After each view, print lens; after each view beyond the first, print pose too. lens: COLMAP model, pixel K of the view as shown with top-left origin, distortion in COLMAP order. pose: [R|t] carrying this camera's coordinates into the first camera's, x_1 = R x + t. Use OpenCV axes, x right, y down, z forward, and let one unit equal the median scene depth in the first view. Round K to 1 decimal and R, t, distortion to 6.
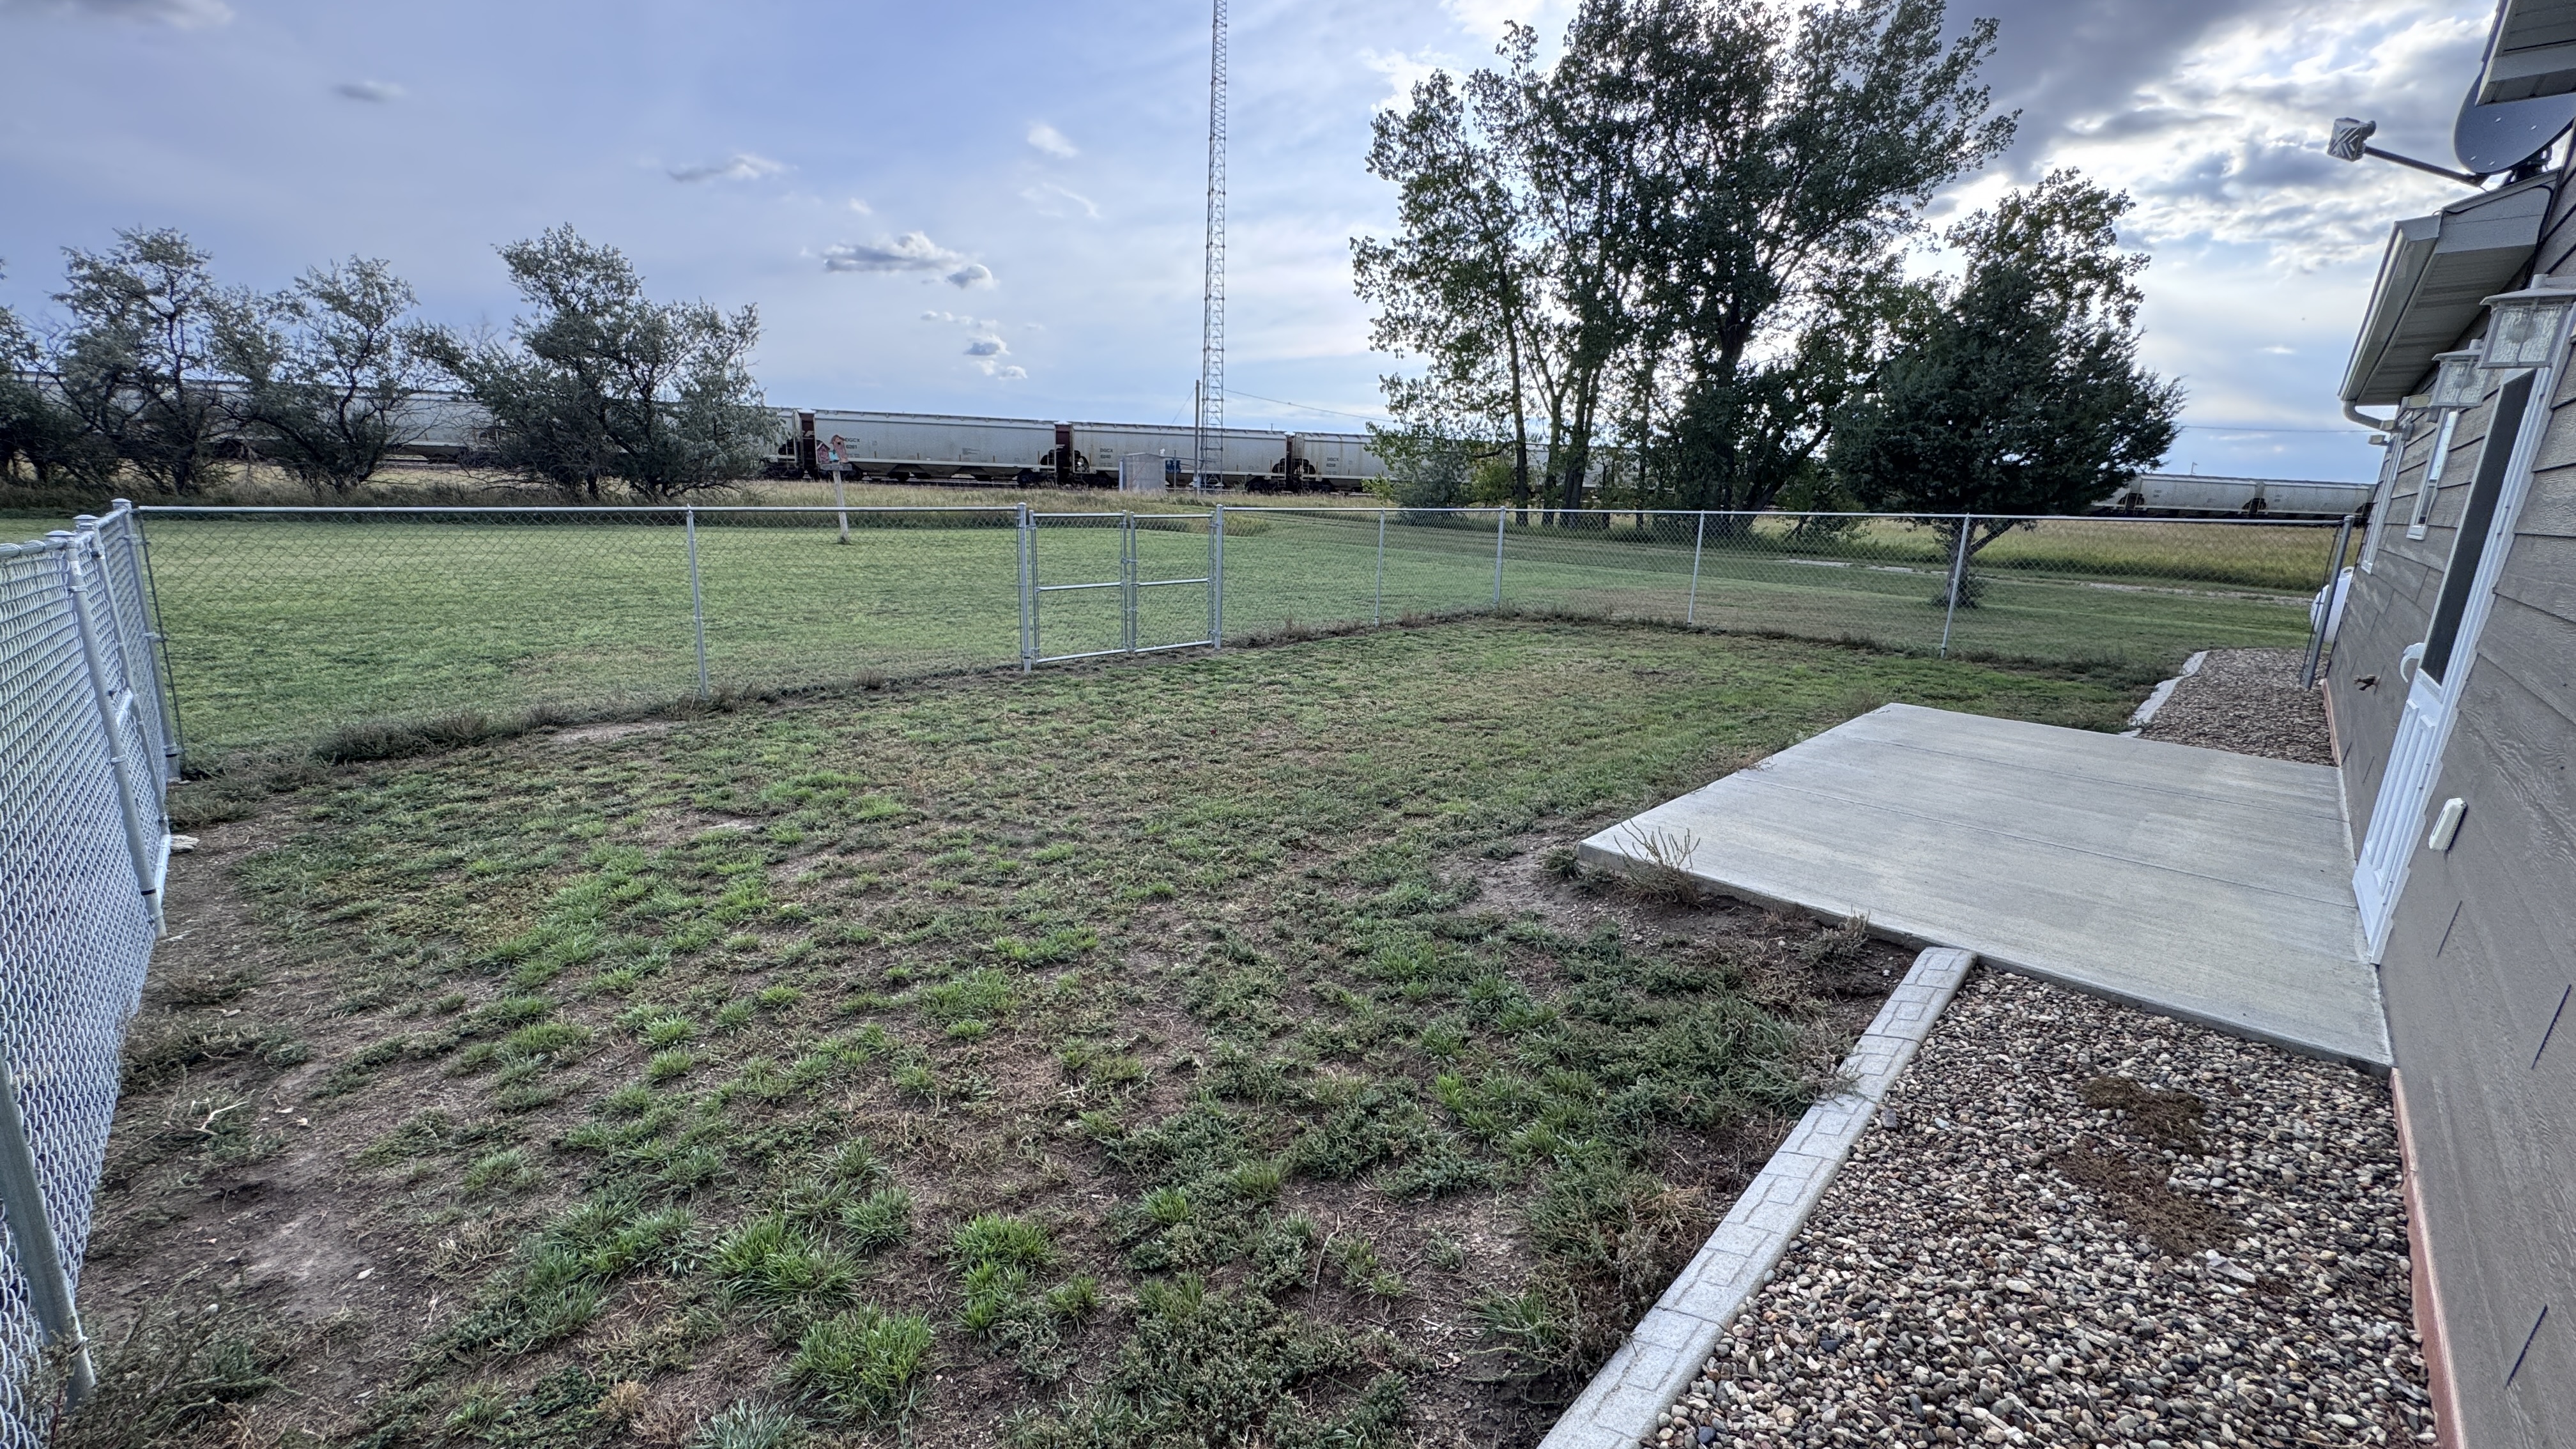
lens RADIAL K [[1029.6, 0, 1288.0], [0, 1029.6, 724.5], [0, 0, 1]] dist [-0.003604, 0.000352]
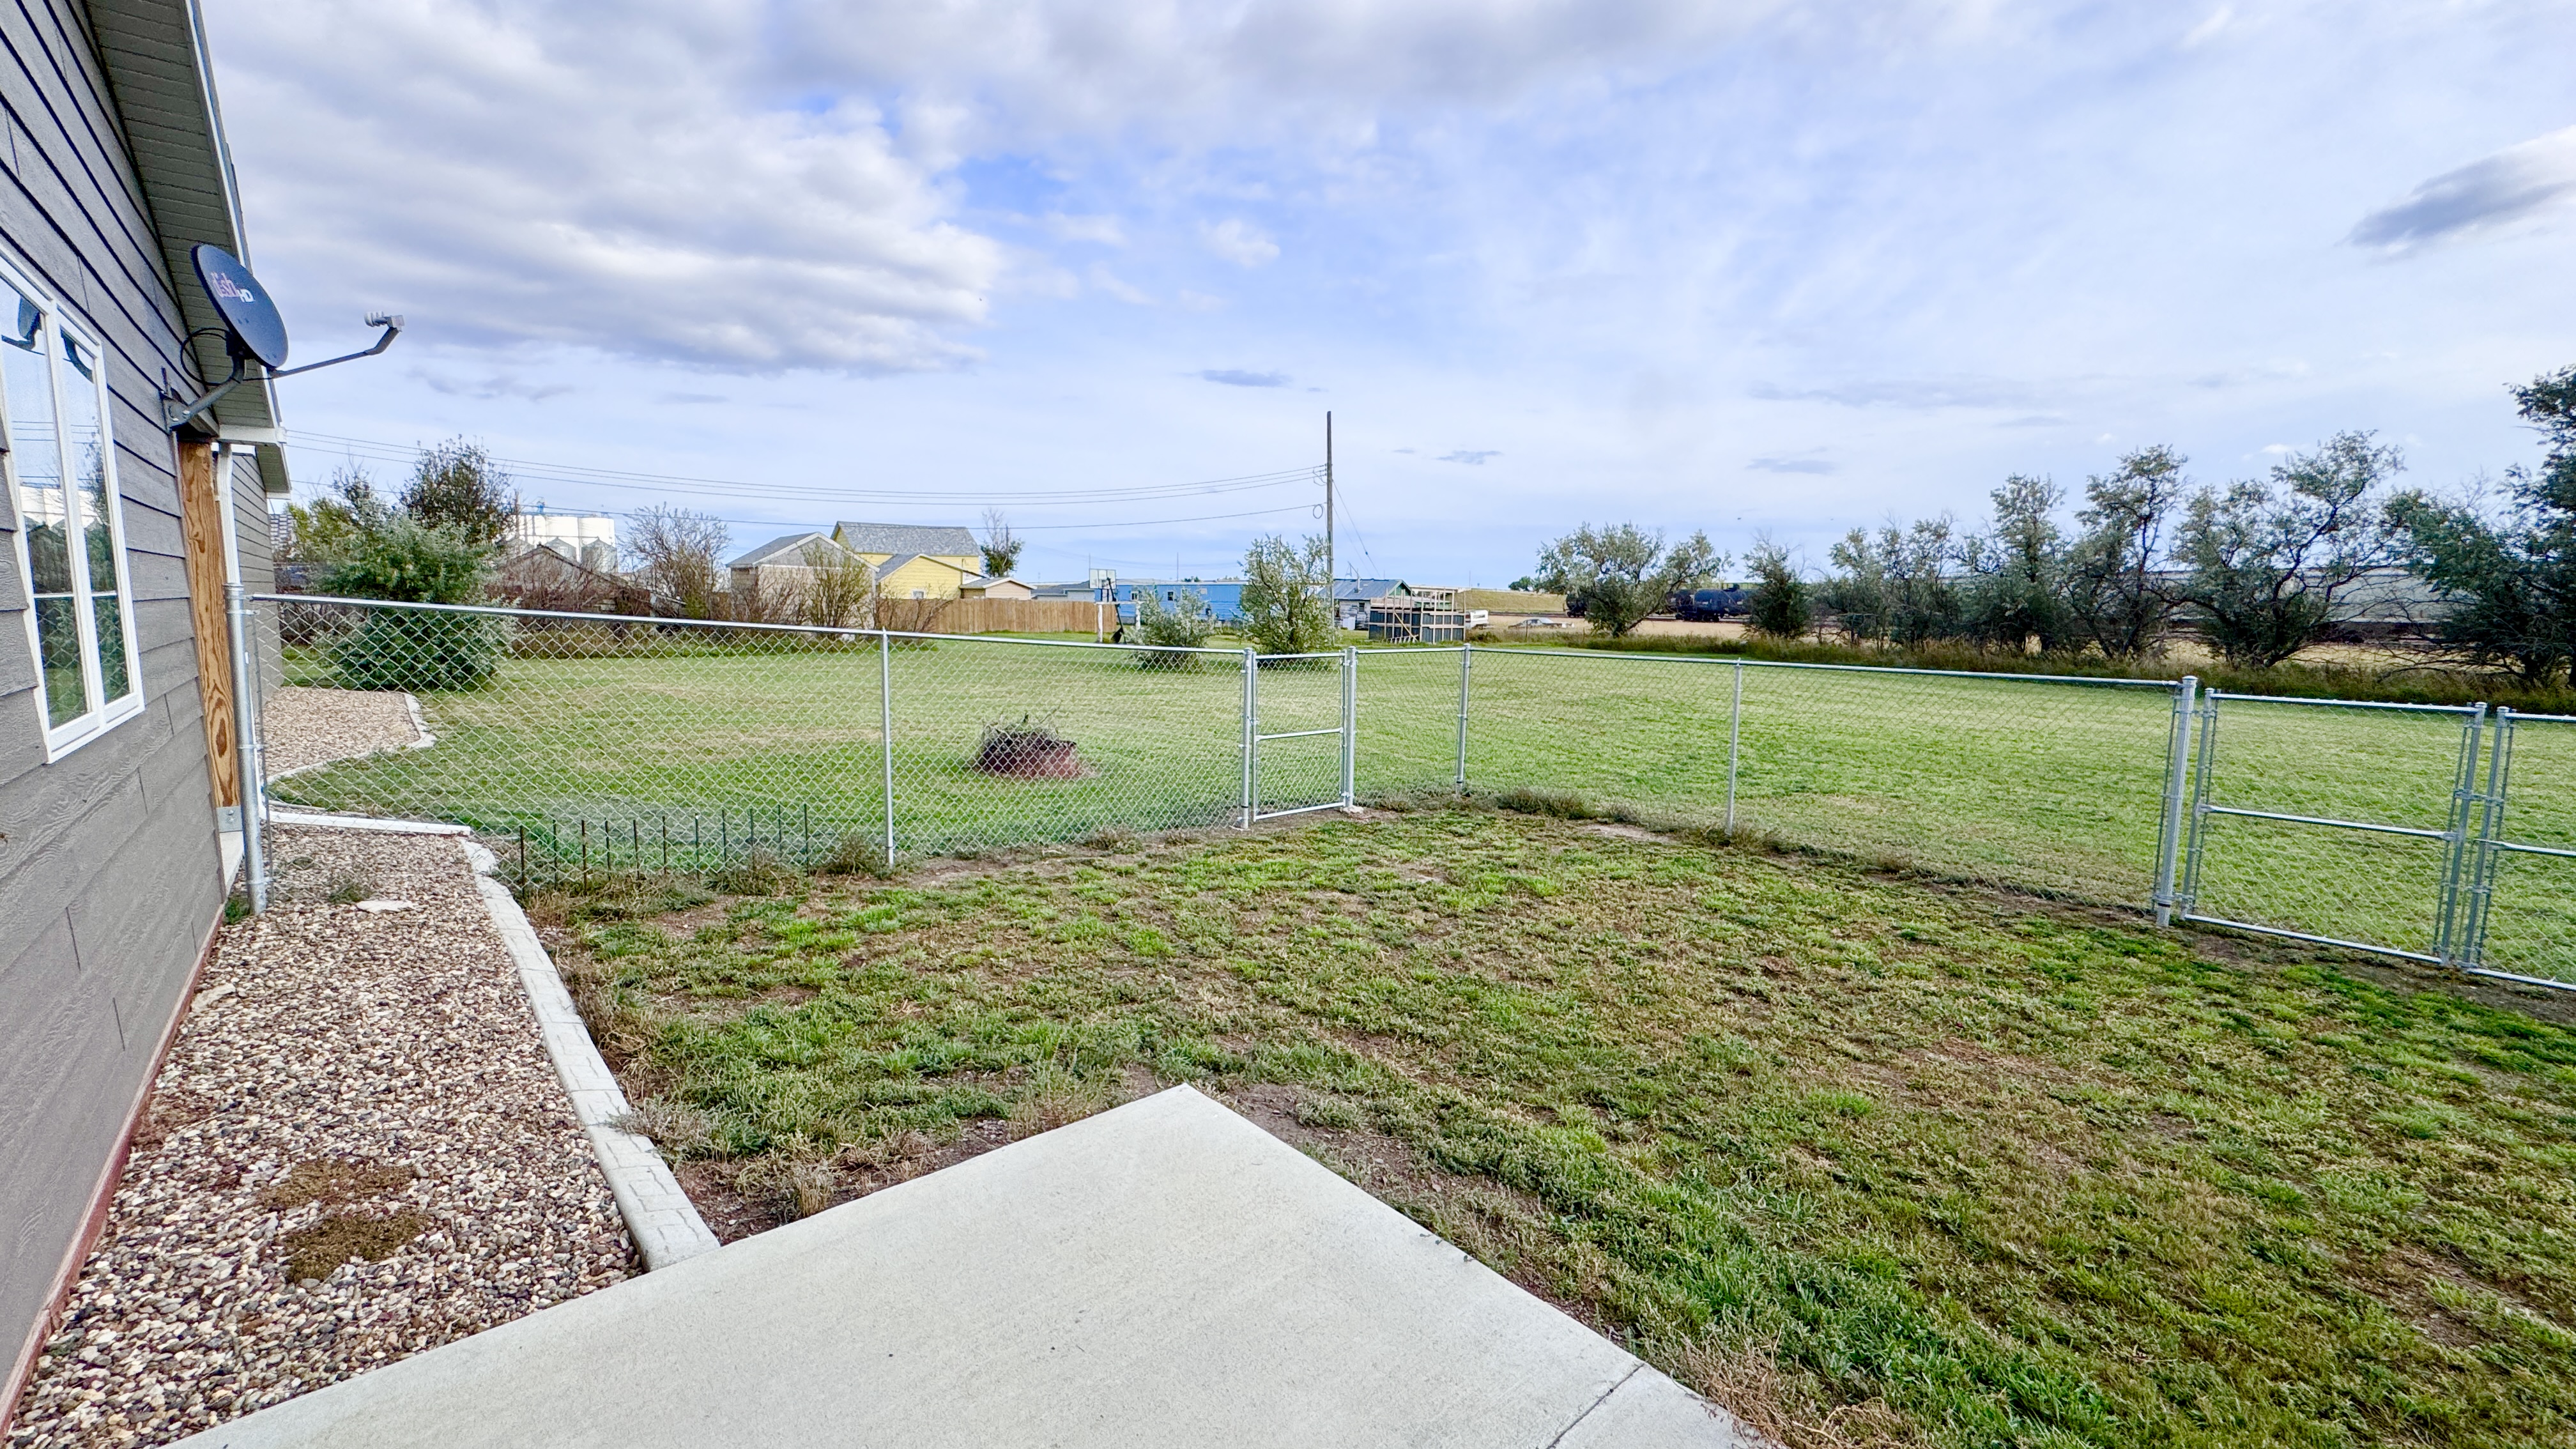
lens RADIAL K [[1089.9, 0, 1334.7], [0, 1089.9, 726.9], [0, 0, 1]] dist [-0.000382, 0.000137]
pose [[-0.073159, 0.073277, -0.994625, 0.964752], [-0.249693, 0.964189, 0.089401, -0.214092], [0.965558, 0.254891, -0.052242, 1.005259]]
